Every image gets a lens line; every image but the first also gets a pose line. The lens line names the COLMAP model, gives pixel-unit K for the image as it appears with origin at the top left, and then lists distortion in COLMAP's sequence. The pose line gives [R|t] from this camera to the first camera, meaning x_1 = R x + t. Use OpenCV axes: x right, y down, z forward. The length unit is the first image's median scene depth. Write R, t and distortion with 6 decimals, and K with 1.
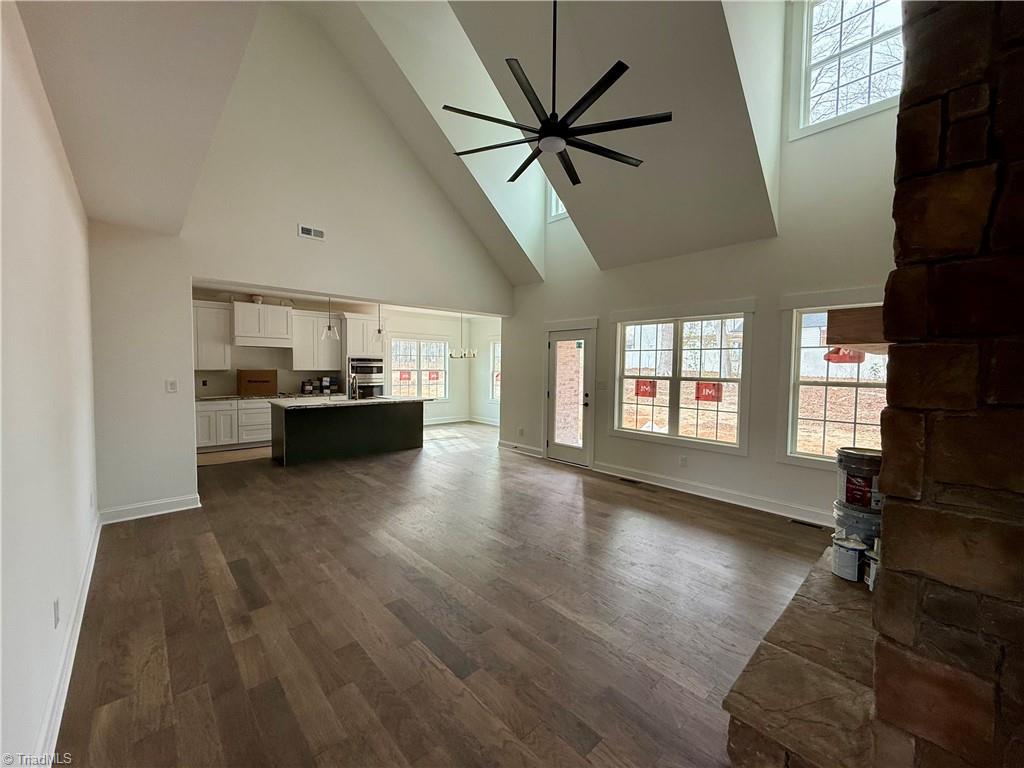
lens RADIAL K [[407.8, 0, 513.0], [0, 407.8, 383.7], [0, 0, 1]] dist [0.007657, -0.000858]
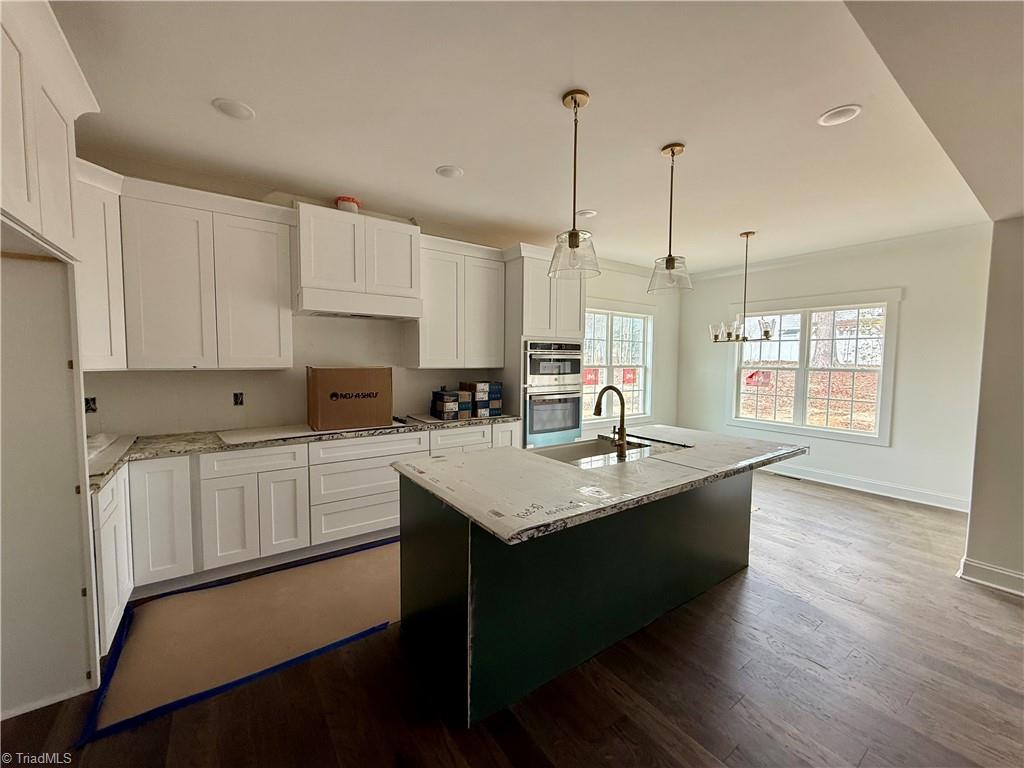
lens RADIAL K [[407.8, 0, 516.9], [0, 407.8, 386.3], [0, 0, 1]] dist [0.007657, -0.000858]
pose [[0.992784, 0.005370, -0.119792, -0.338453], [-0.002737, 0.999751, 0.022129, -0.021000], [0.119882, -0.021641, 0.992552, 0.503148]]
